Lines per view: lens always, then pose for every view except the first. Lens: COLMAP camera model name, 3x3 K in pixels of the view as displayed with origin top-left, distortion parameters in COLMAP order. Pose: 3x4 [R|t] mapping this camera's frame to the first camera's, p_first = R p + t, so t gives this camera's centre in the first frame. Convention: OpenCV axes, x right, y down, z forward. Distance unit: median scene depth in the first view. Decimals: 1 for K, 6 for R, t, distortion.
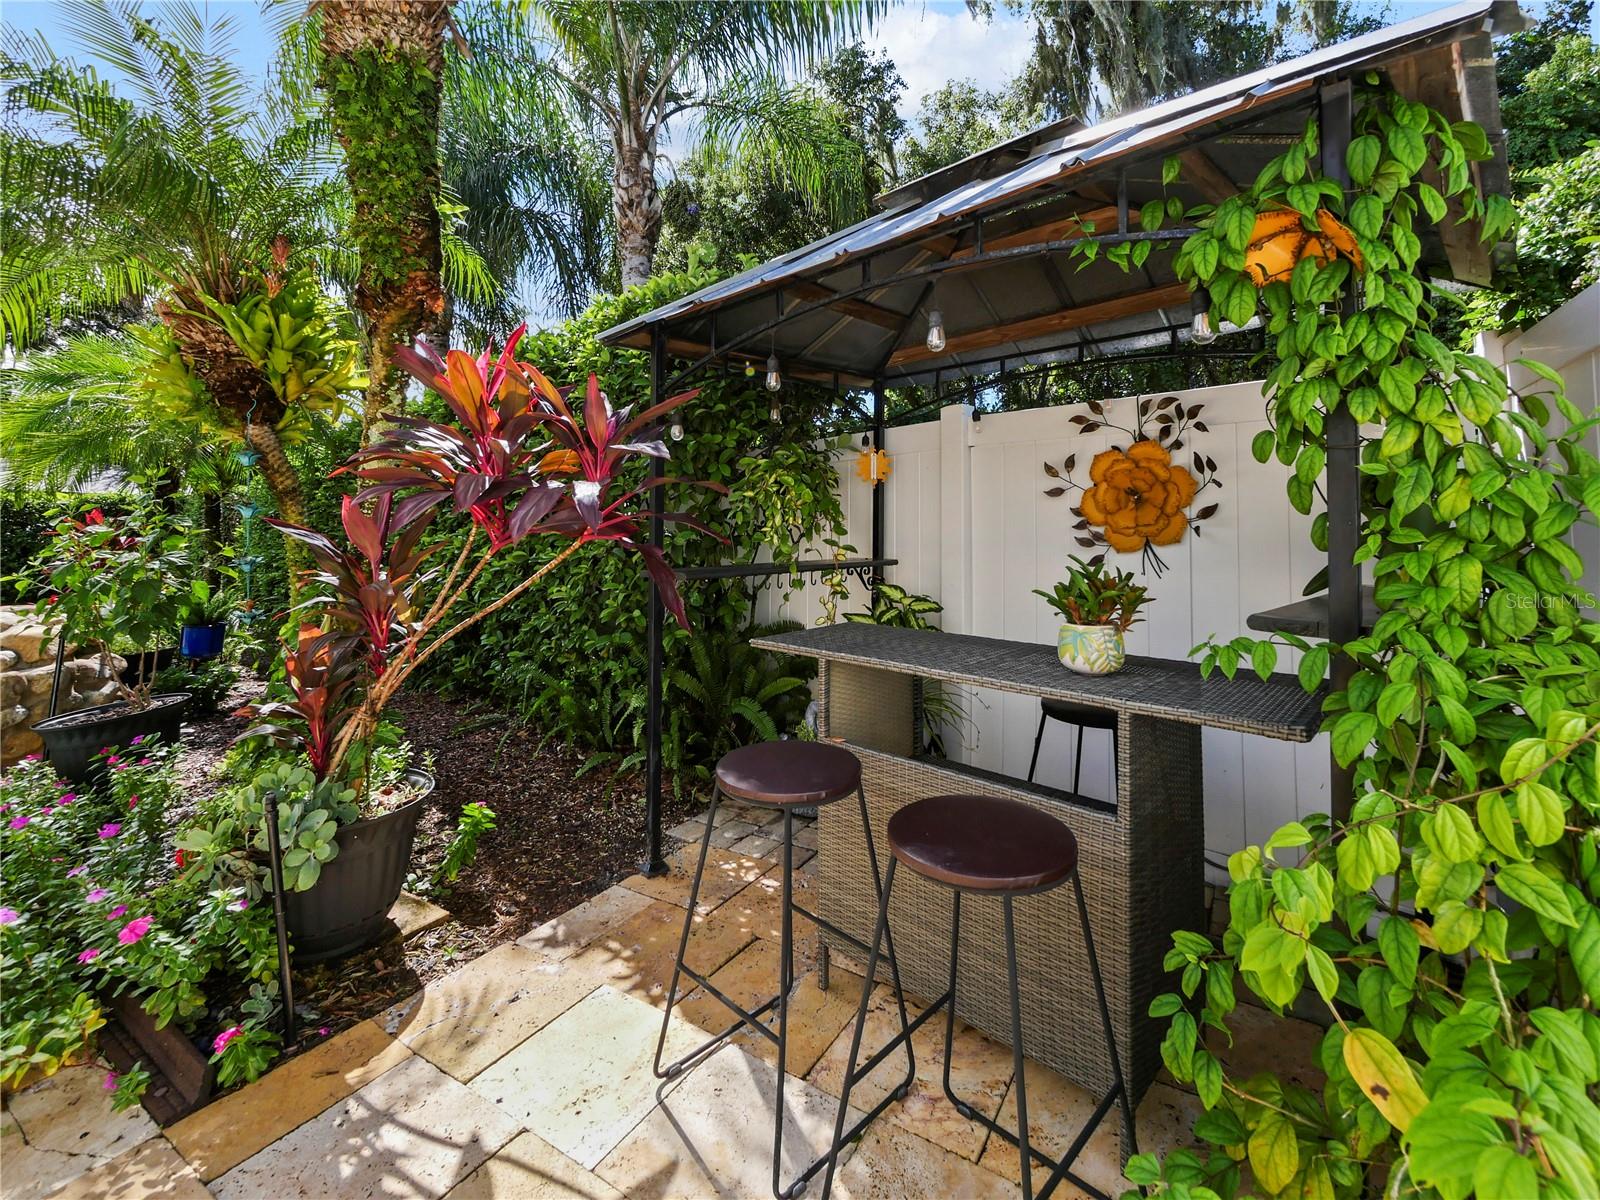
lens RADIAL K [[732.8, 0, 800.4], [0, 732.8, 522.3], [0, 0, 1]] dist [-0.001999, -0.000105]
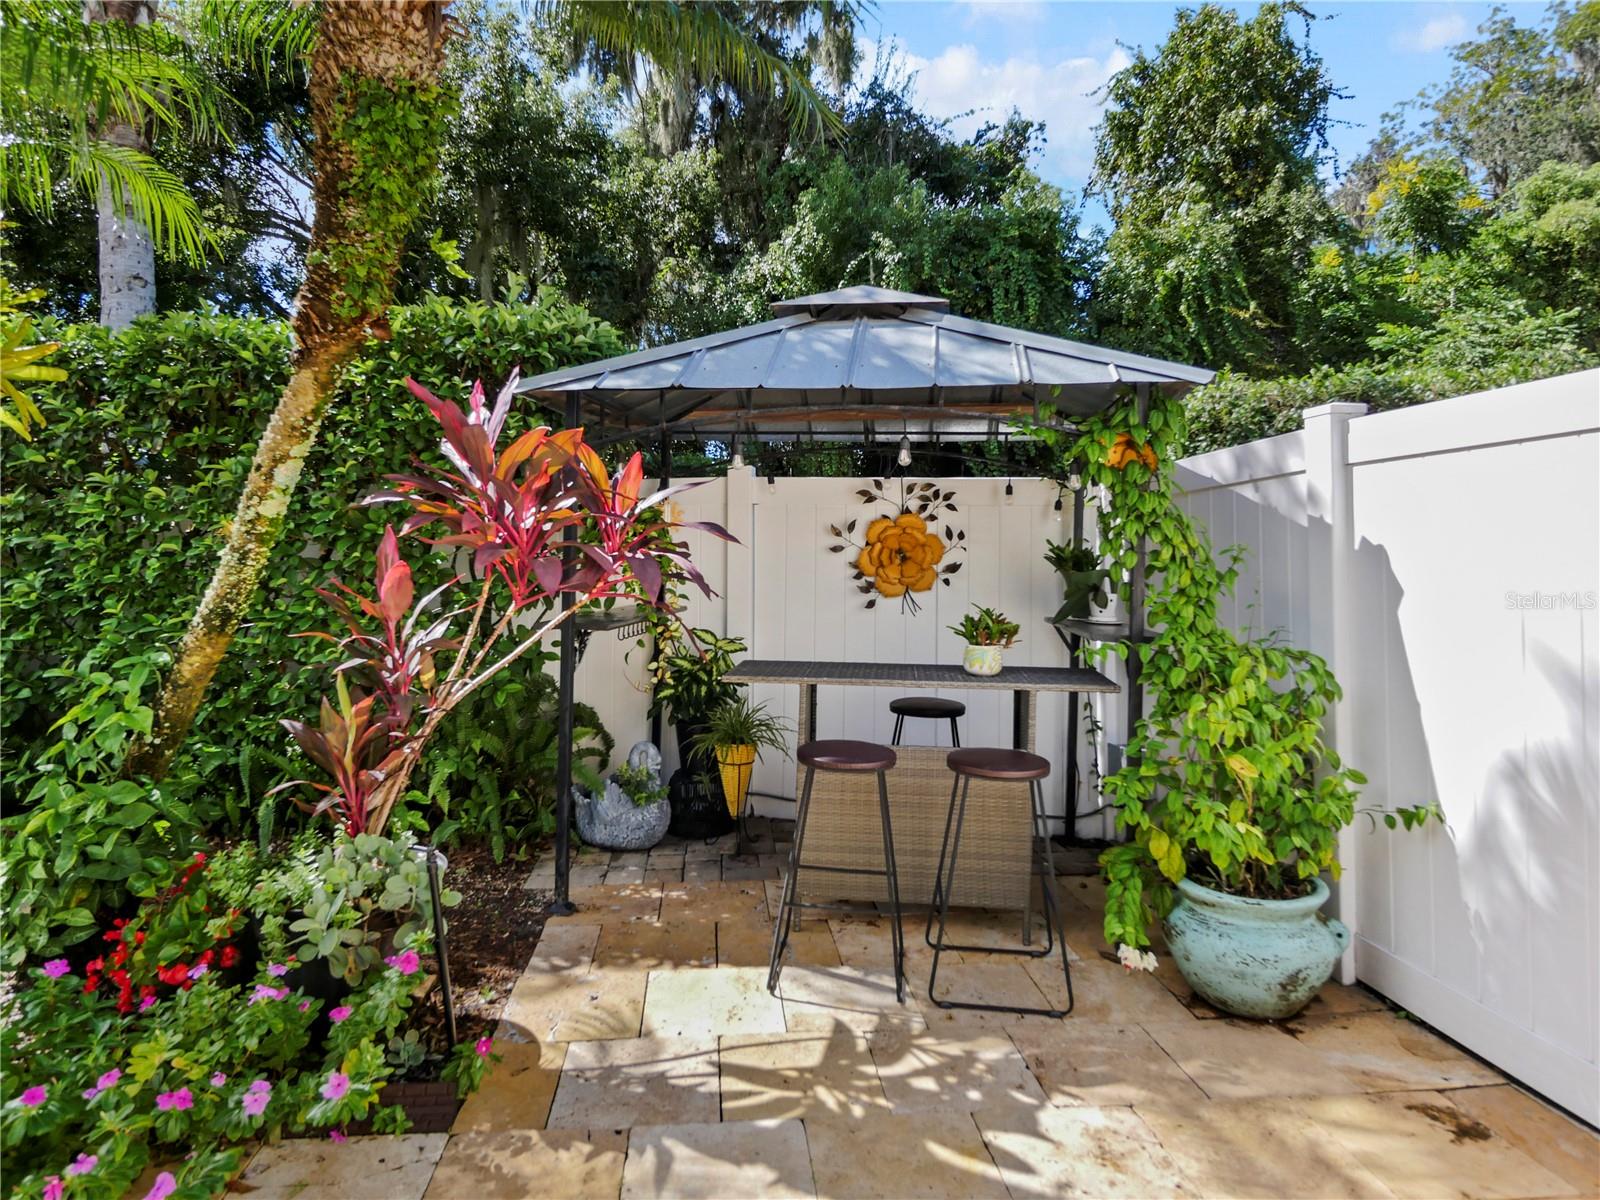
lens RADIAL K [[981.3, 0, 800.0], [0, 981.3, 600.0], [0, 0, 1]] dist [0.005667, 0.000438]
pose [[0.782801, -0.016890, 0.622043, -0.814689], [-0.017183, 0.998664, 0.048740, -0.038733], [-0.622035, -0.048842, 0.781465, -0.279616]]
